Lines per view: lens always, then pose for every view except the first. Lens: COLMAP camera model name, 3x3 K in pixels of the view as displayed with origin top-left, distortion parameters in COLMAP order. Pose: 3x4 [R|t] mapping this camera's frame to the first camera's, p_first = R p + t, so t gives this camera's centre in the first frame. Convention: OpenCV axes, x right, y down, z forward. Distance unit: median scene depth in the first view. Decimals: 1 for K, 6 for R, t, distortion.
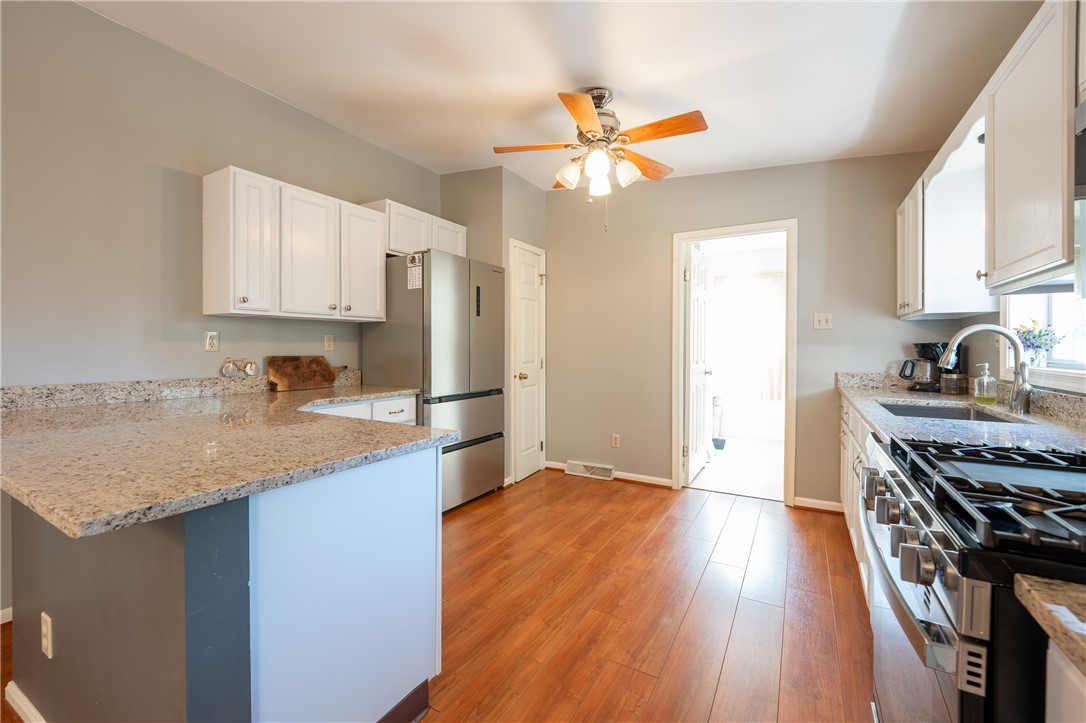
lens RADIAL K [[446.9, 0, 542.7], [0, 446.9, 350.5], [0, 0, 1]] dist [-0.002751, -0.001135]
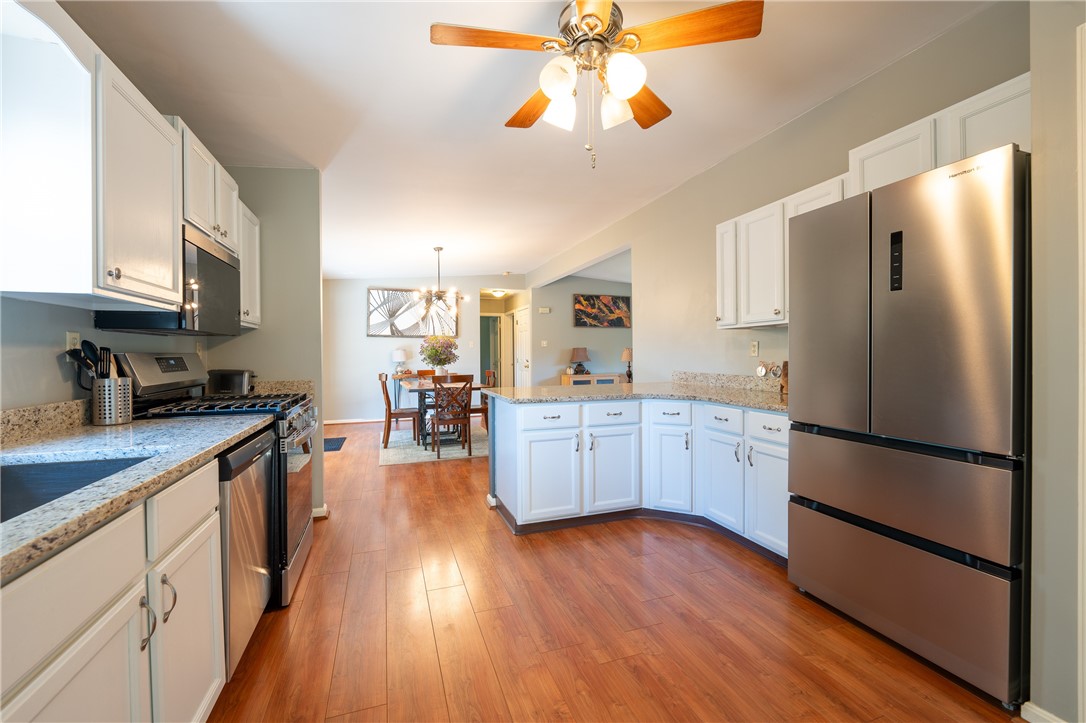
lens RADIAL K [[446.9, 0, 537.8], [0, 446.9, 360.5], [0, 0, 1]] dist [-0.002751, -0.001135]
pose [[-0.656102, 0.013299, -0.754555, 0.607554], [0.002531, 0.999878, 0.015422, -0.007600], [0.754668, 0.008209, -0.656055, 1.223343]]
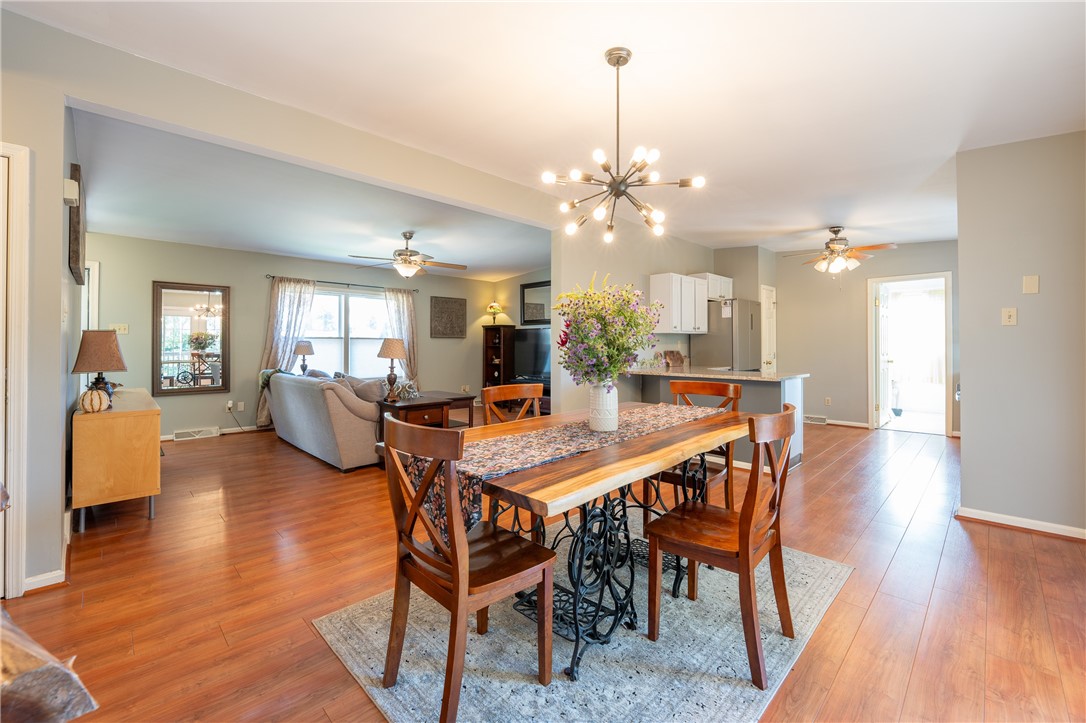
lens RADIAL K [[446.9, 0, 547.9], [0, 446.9, 339.1], [0, 0, 1]] dist [-0.002751, -0.001135]
pose [[0.966252, -0.008727, -0.257450, -0.564711], [0.003393, 0.999770, -0.021155, 0.000067], [0.257575, 0.019568, 0.966060, -1.199245]]
